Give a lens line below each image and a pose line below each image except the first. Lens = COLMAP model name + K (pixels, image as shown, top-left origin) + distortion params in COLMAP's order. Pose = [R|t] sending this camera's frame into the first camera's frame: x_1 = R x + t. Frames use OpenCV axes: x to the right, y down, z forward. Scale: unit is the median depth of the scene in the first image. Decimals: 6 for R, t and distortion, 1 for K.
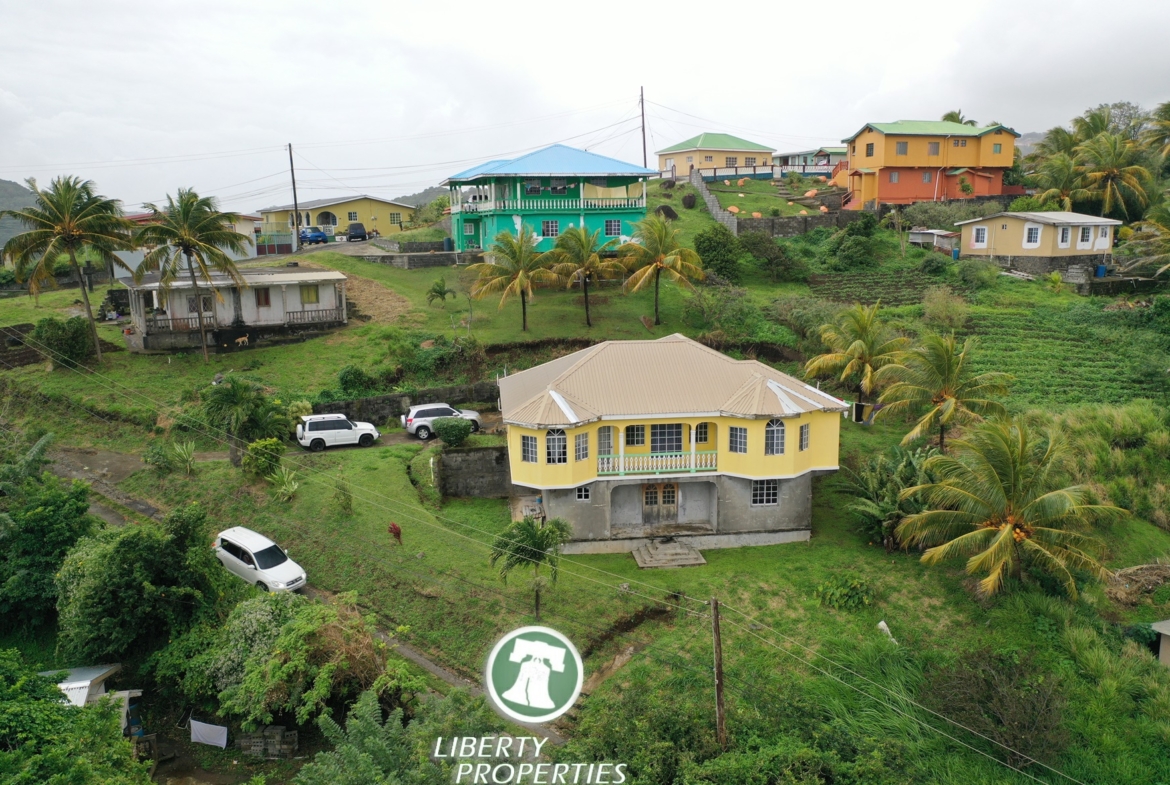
lens RADIAL K [[937.0, 0, 579.4], [0, 937.0, 359.0], [0, 0, 1]] dist [-0.001231, 0.002430]
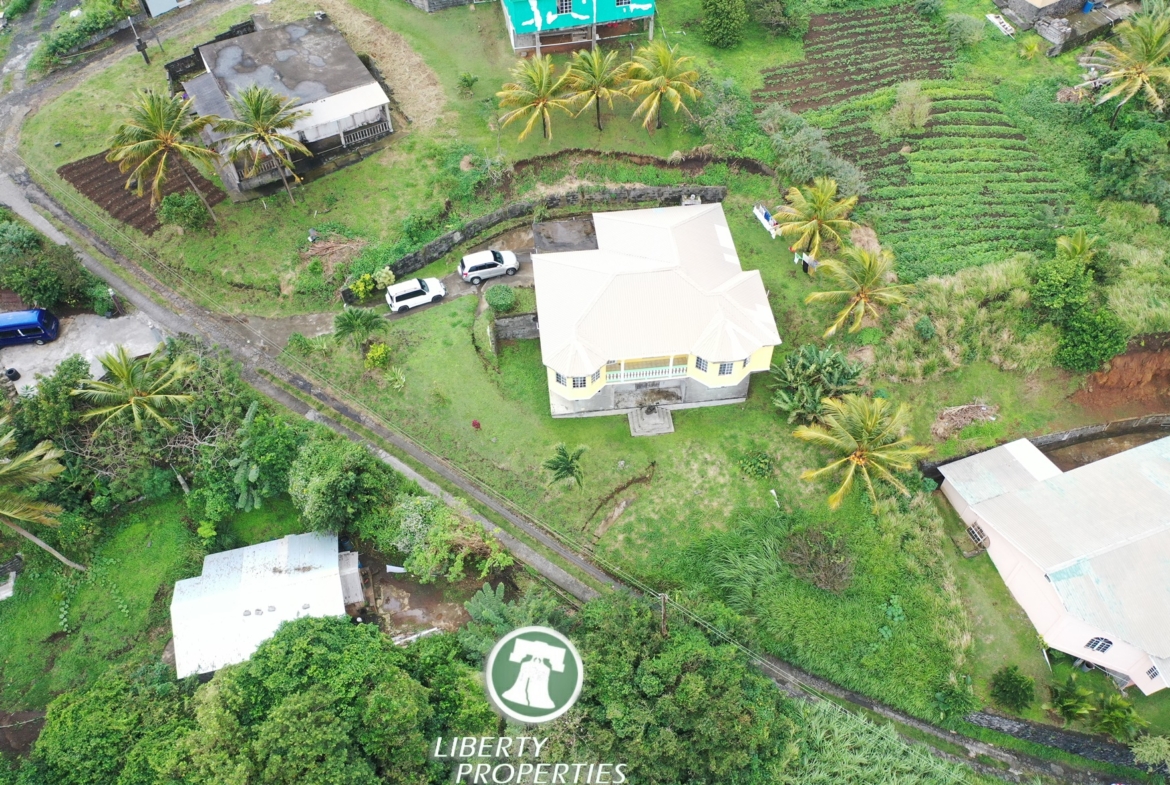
lens RADIAL K [[937.0, 0, 575.9], [0, 937.0, 390.5], [0, 0, 1]] dist [-0.001231, 0.002430]
pose [[0.999979, -0.000937, -0.006445, -0.016491], [0.004963, 0.750464, 0.660893, -0.735375], [0.004217, -0.660911, 0.750453, -0.115548]]
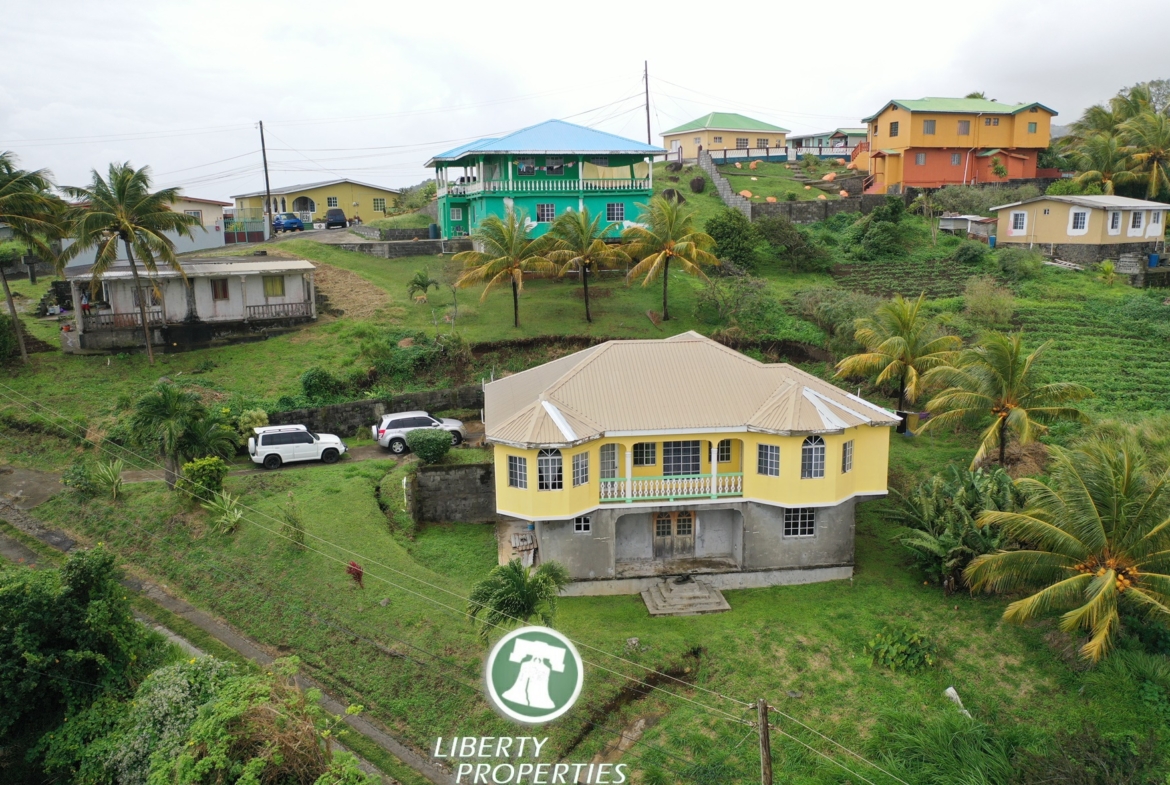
lens RADIAL K [[937.0, 0, 580.3], [0, 937.0, 366.5], [0, 0, 1]] dist [-0.001231, 0.002430]
pose [[0.999999, -0.000748, 0.001555, 0.000818], [0.000725, 0.999891, 0.014743, -0.007816], [-0.001566, -0.014741, 0.999890, 0.145184]]
